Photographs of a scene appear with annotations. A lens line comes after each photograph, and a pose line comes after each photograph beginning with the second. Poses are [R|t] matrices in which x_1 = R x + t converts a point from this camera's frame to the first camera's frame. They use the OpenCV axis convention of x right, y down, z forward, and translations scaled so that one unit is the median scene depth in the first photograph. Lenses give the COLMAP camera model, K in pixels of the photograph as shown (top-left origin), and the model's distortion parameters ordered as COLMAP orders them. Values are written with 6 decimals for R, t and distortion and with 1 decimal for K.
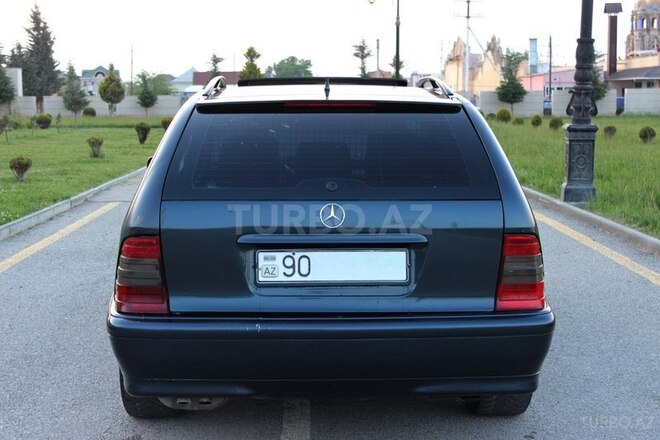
lens RADIAL K [[1185.3, 0, 330.0], [0, 1185.3, 220.0], [0, 0, 1]] dist [0.023844, 0.141353]
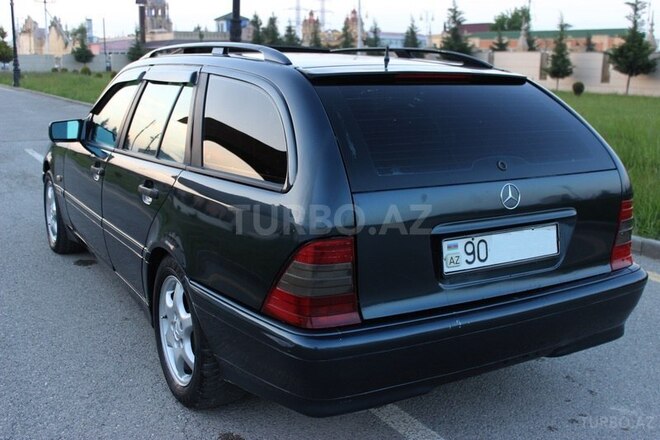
lens RADIAL K [[736.5, 0, 330.0], [0, 736.5, 220.0], [0, 0, 1]] dist [-0.105687, 0.164873]
pose [[0.870038, -0.091575, 0.484404, -0.409075], [0.035693, 0.991718, 0.123372, -0.062314], [-0.491690, -0.090049, 0.866101, 0.551803]]
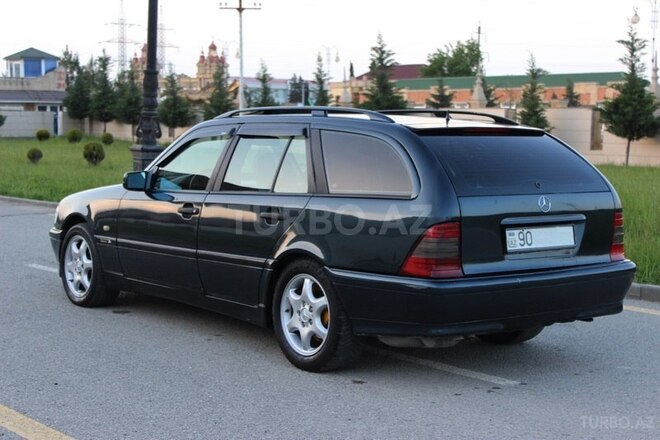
lens RADIAL K [[1185.3, 0, 330.0], [0, 1185.3, 220.0], [0, 0, 1]] dist [0.023844, 0.141353]
pose [[0.794998, -0.037334, 0.605462, -1.121695], [0.048549, 0.998818, -0.002157, 0.006726], [-0.604666, 0.031109, 0.795871, -0.038478]]
